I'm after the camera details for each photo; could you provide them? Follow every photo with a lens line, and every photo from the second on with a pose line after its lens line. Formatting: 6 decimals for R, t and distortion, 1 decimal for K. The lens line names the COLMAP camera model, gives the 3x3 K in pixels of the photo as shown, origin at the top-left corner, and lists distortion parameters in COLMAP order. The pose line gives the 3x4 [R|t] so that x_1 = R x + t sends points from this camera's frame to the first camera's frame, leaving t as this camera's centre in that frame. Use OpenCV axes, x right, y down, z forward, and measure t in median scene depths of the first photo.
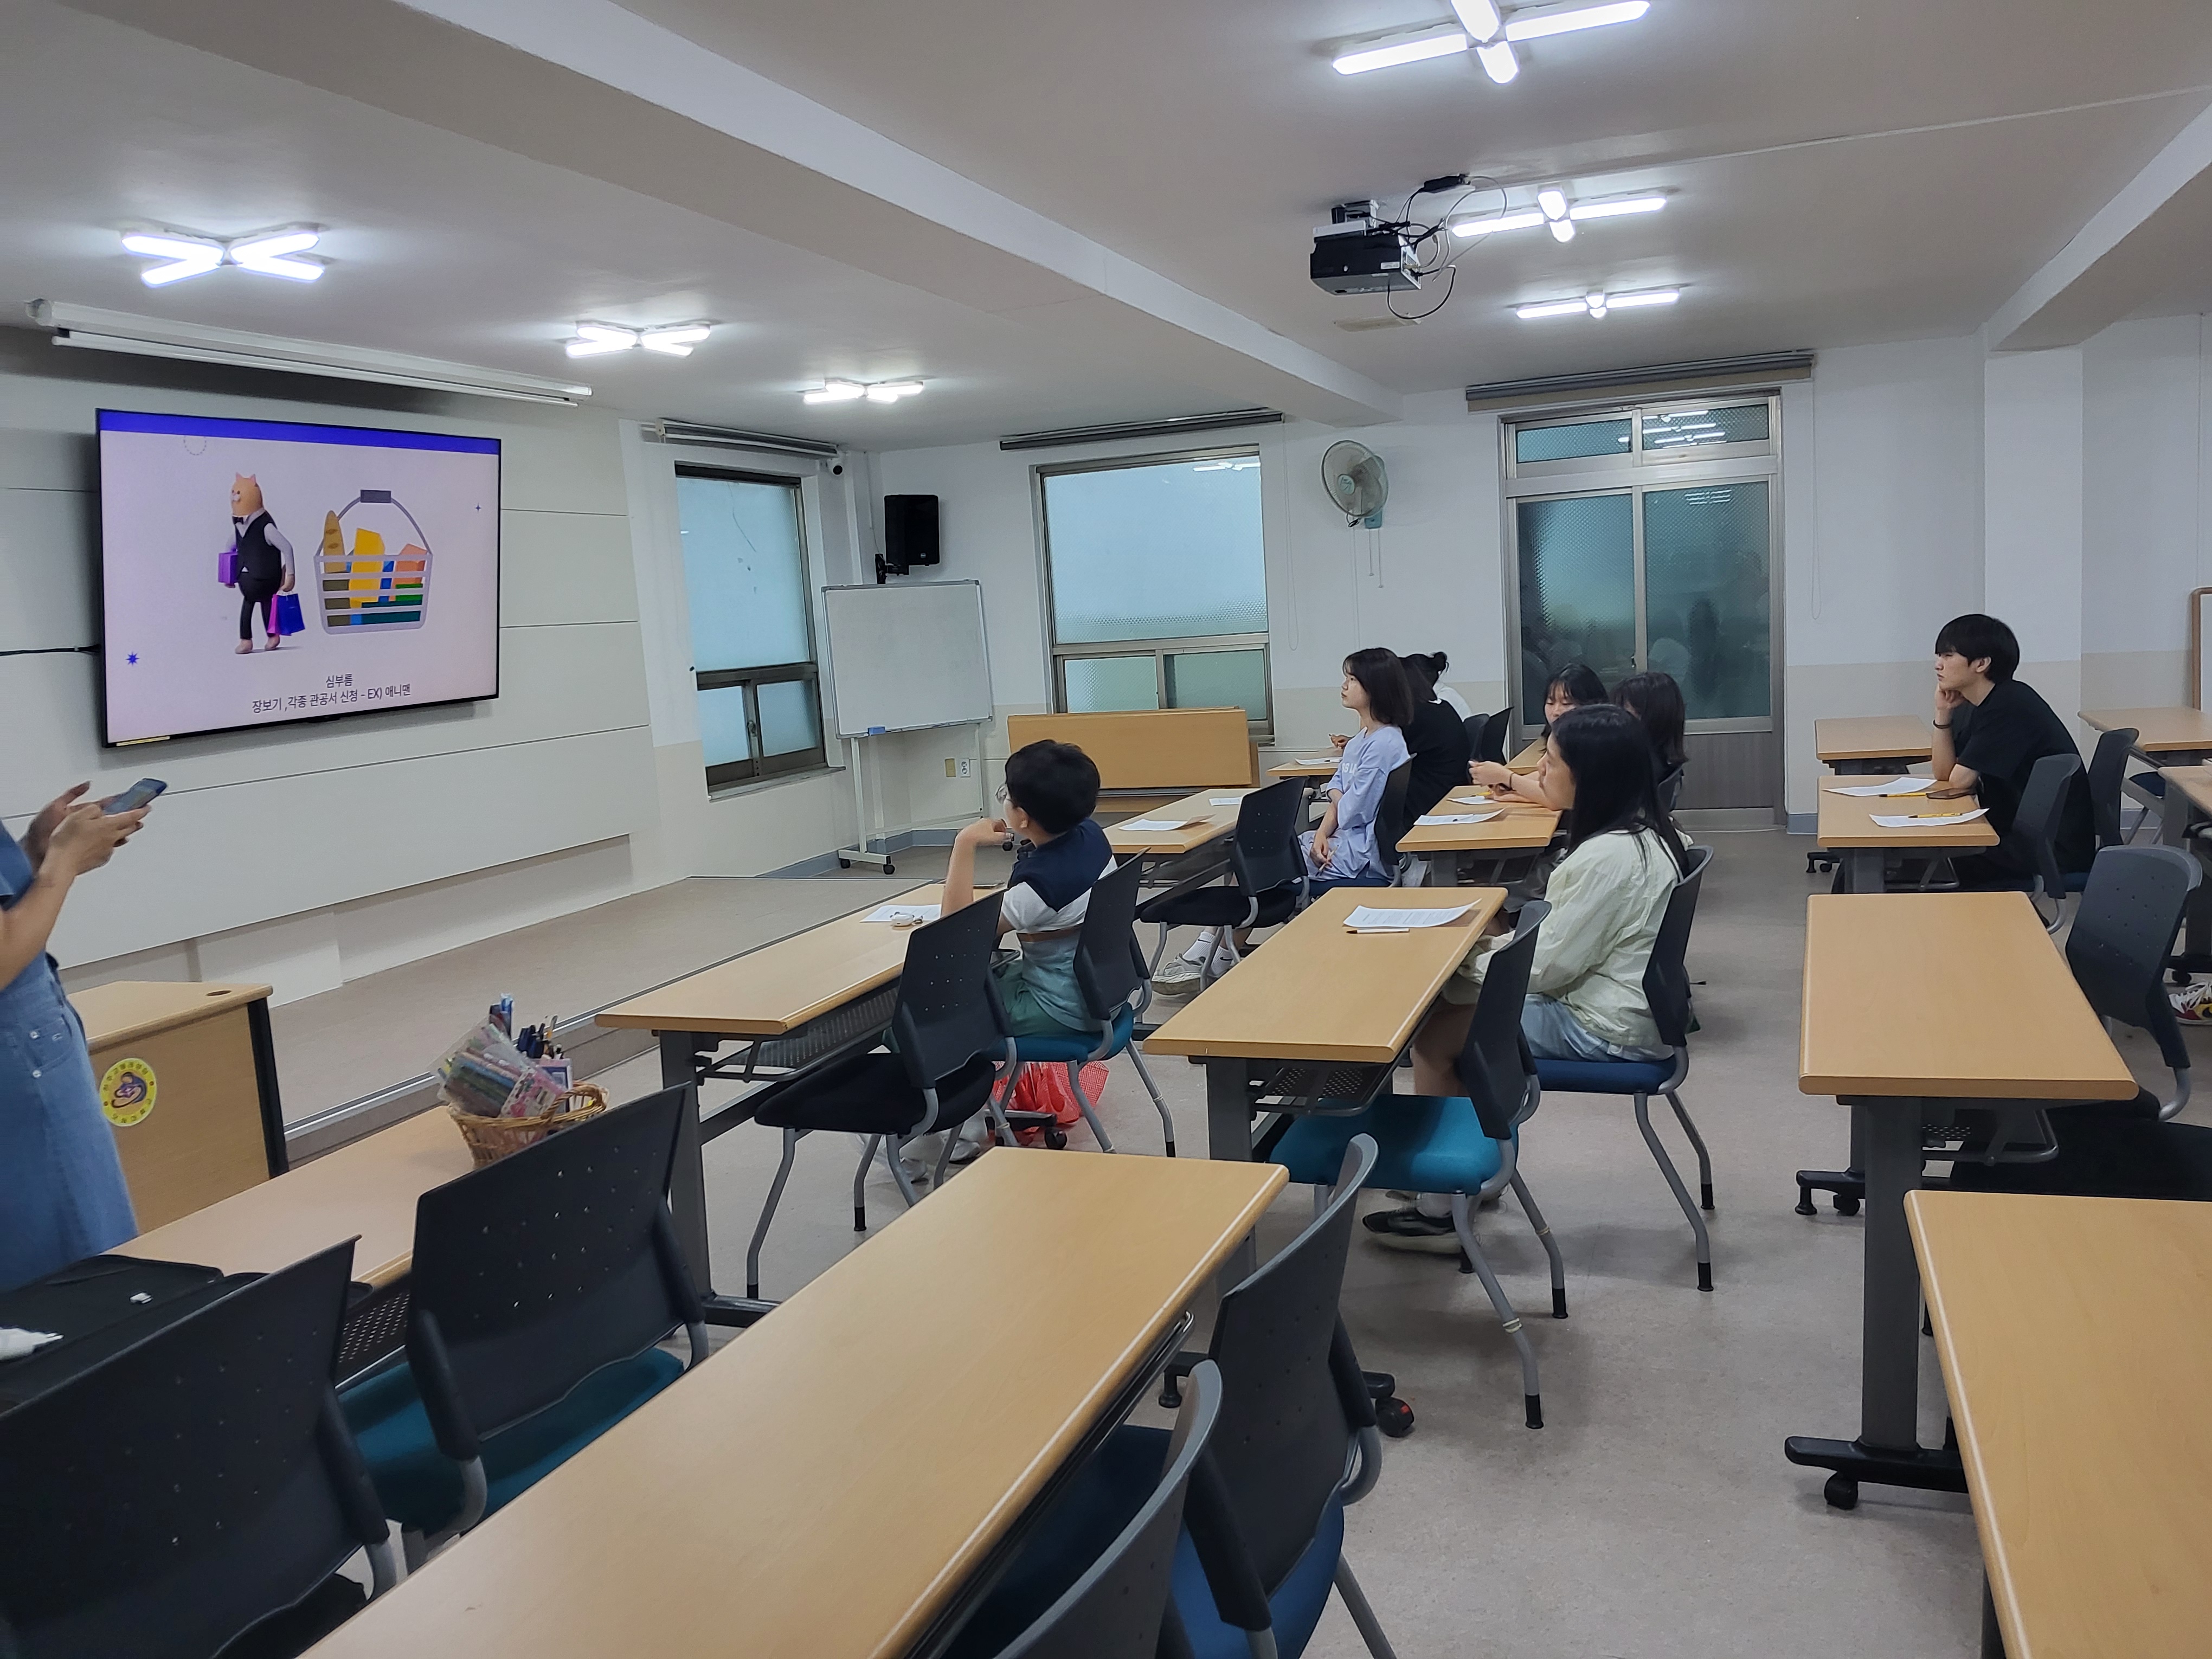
lens RADIAL K [[1689.6, 0, 1099.6], [0, 1689.6, 852.8], [0, 0, 1]] dist [0.056538, -0.136029]
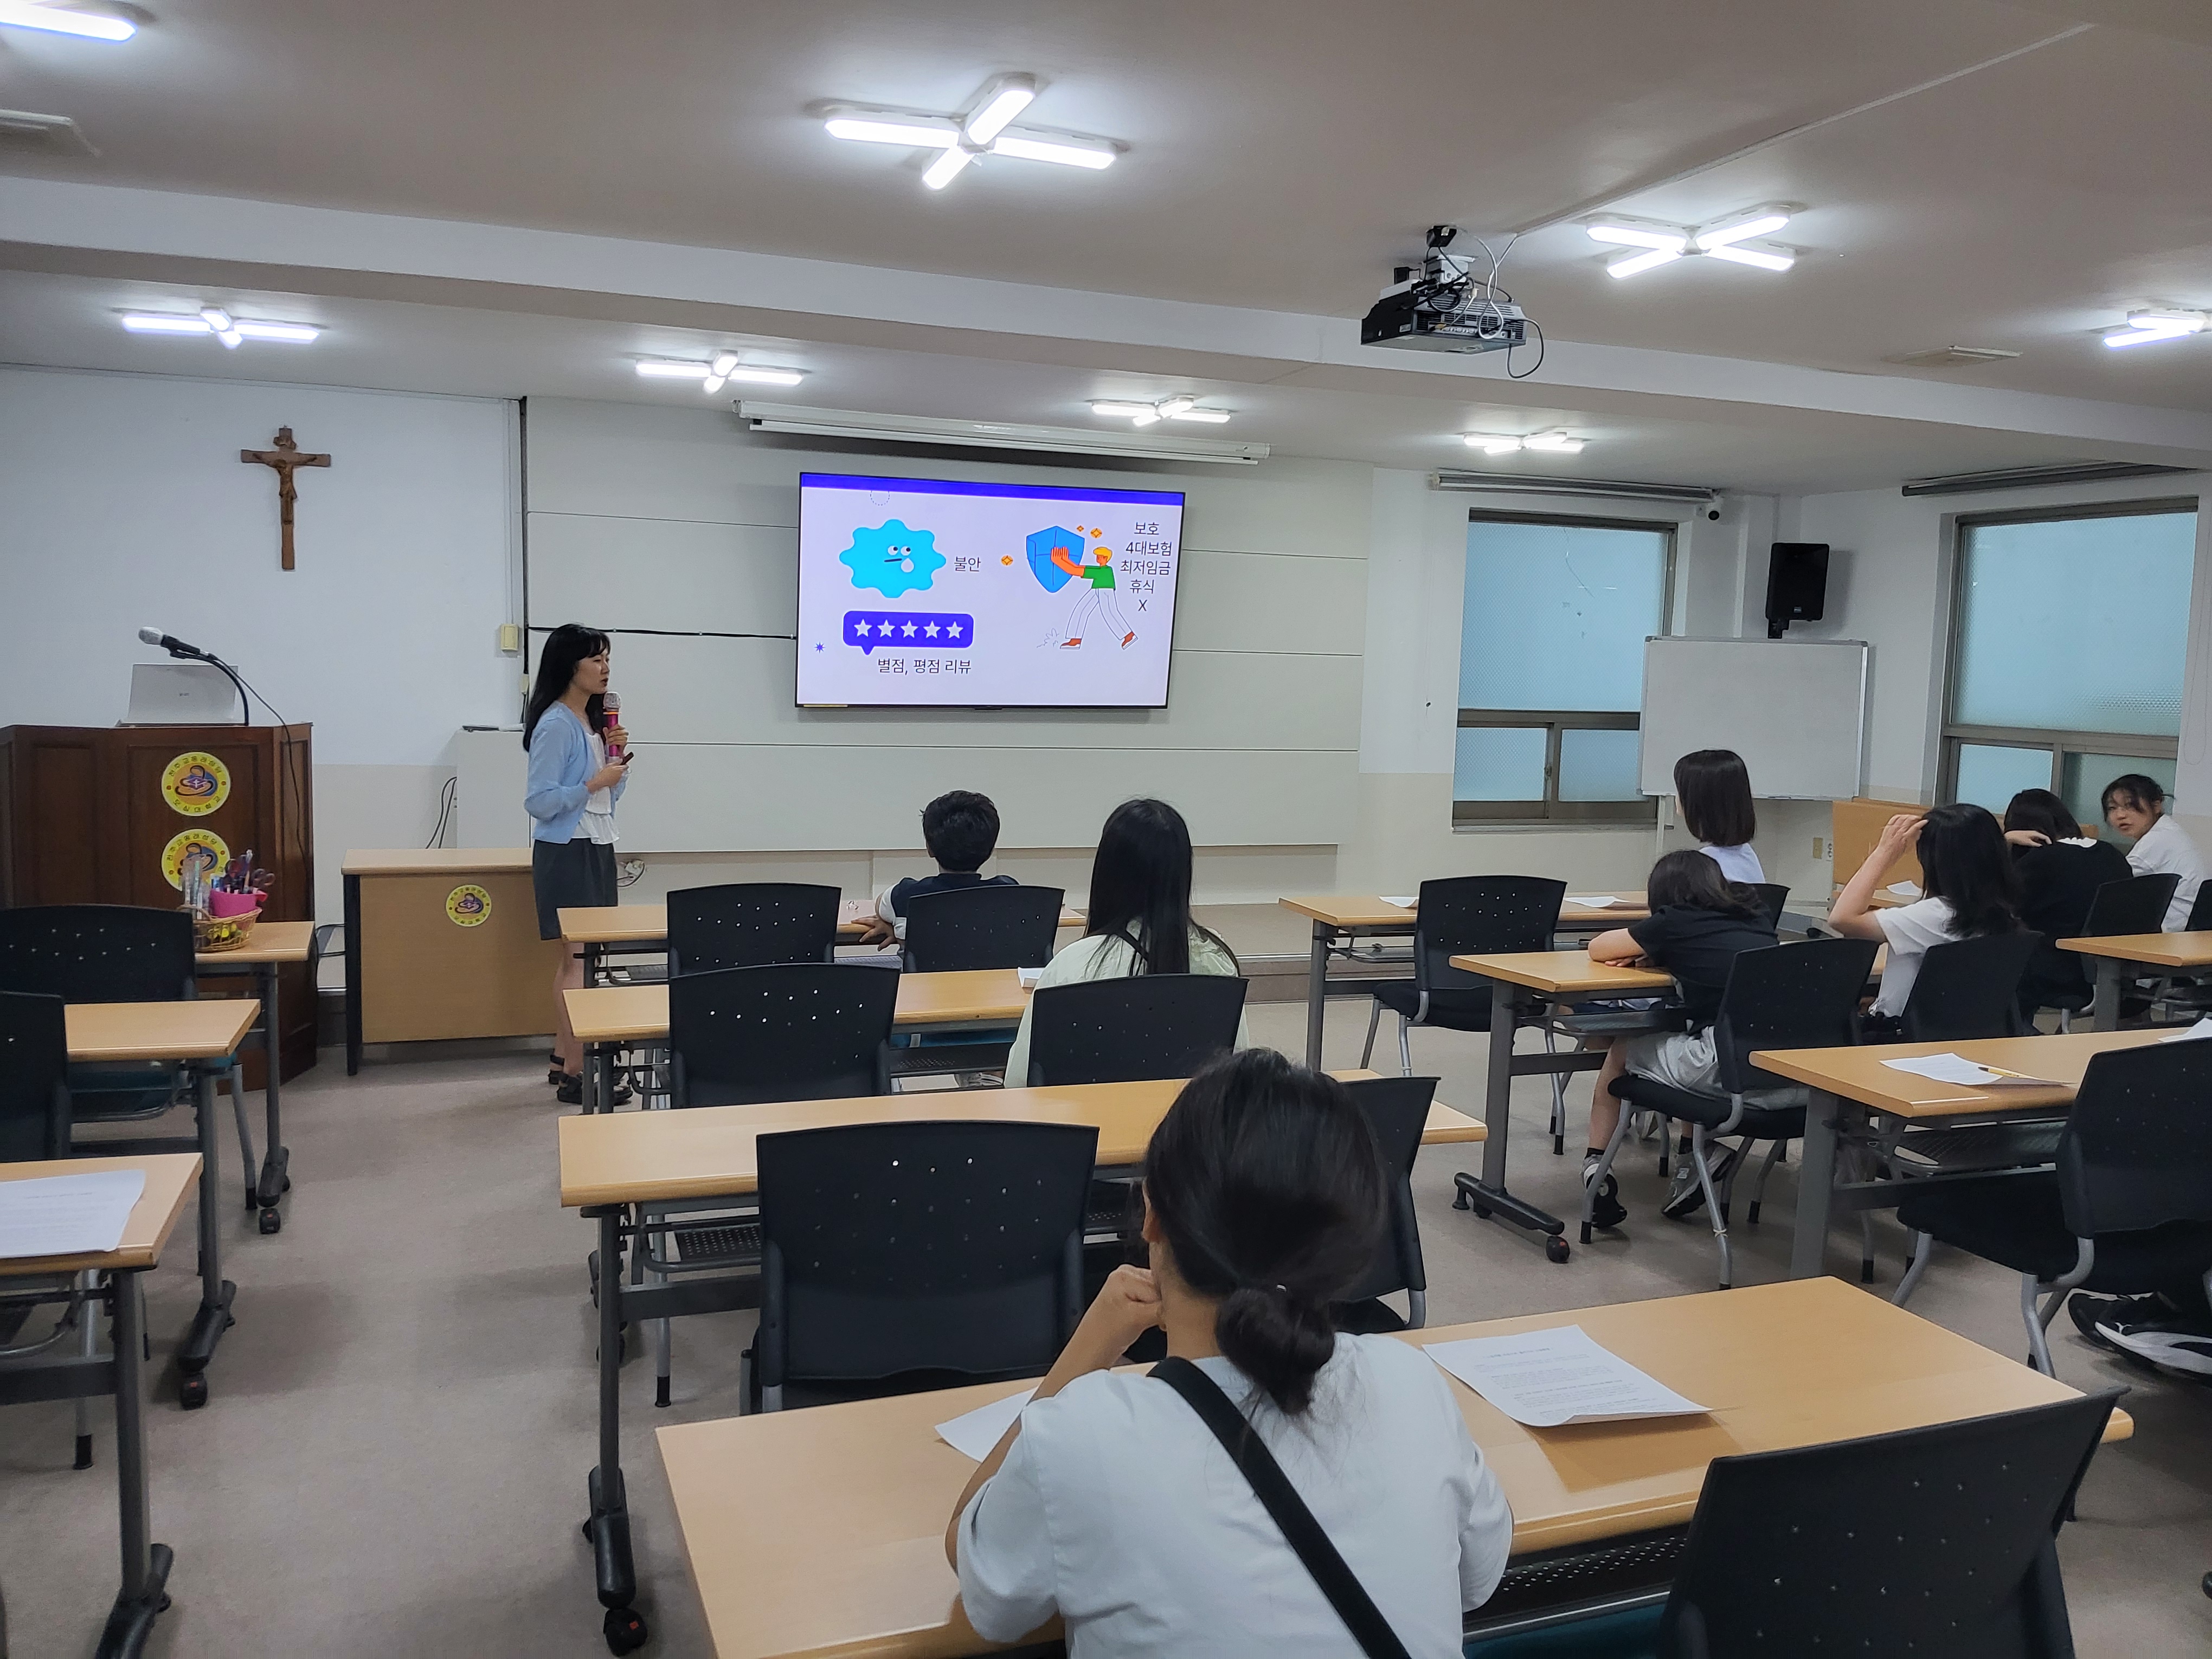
lens RADIAL K [[1689.6, 0, 1089.5], [0, 1689.6, 839.6], [0, 0, 1]] dist [0.056538, -0.136029]
pose [[0.644589, 0.159053, -0.747802, 0.508479], [-0.175761, 0.982751, 0.057523, -0.059199], [0.744052, 0.094356, 0.661426, 0.186636]]
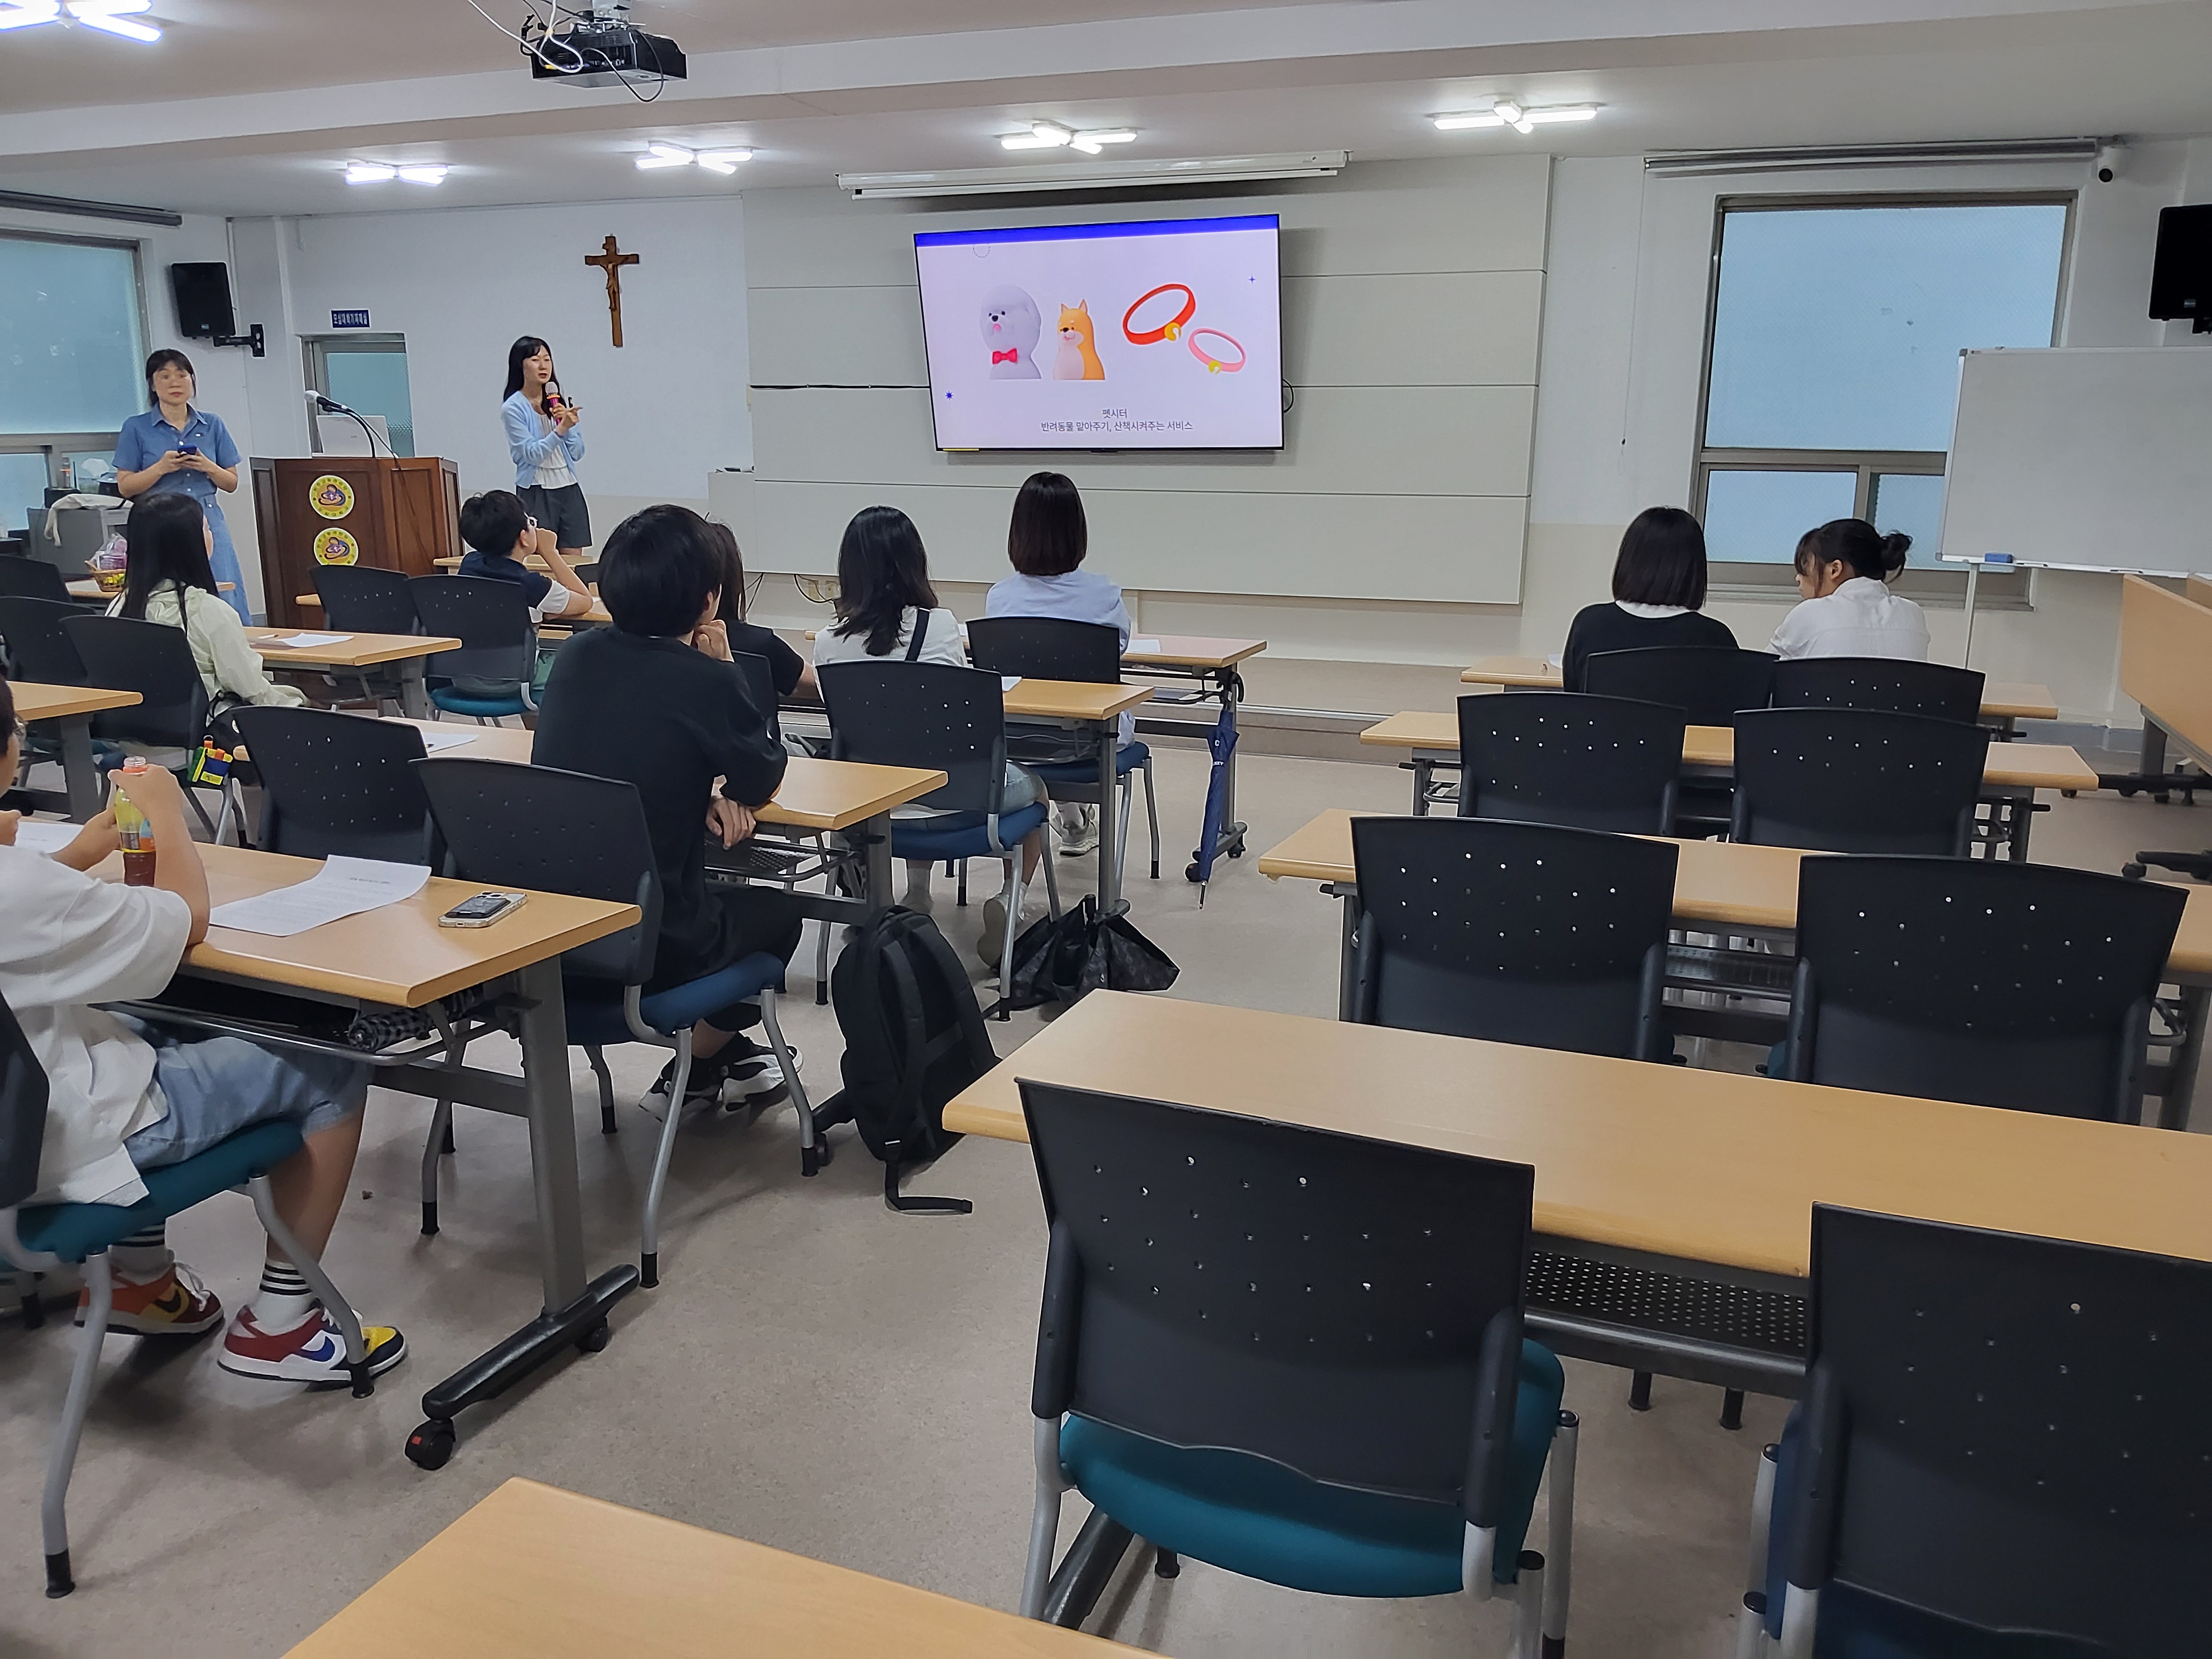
lens RADIAL K [[1689.6, 0, 1082.7], [0, 1689.6, 825.9], [0, 0, 1]] dist [0.056538, -0.136029]
pose [[-0.012962, 0.293544, -0.955858, 0.810877], [-0.146730, 0.945031, 0.292209, -0.164492], [0.989092, 0.144041, 0.030822, 0.866942]]
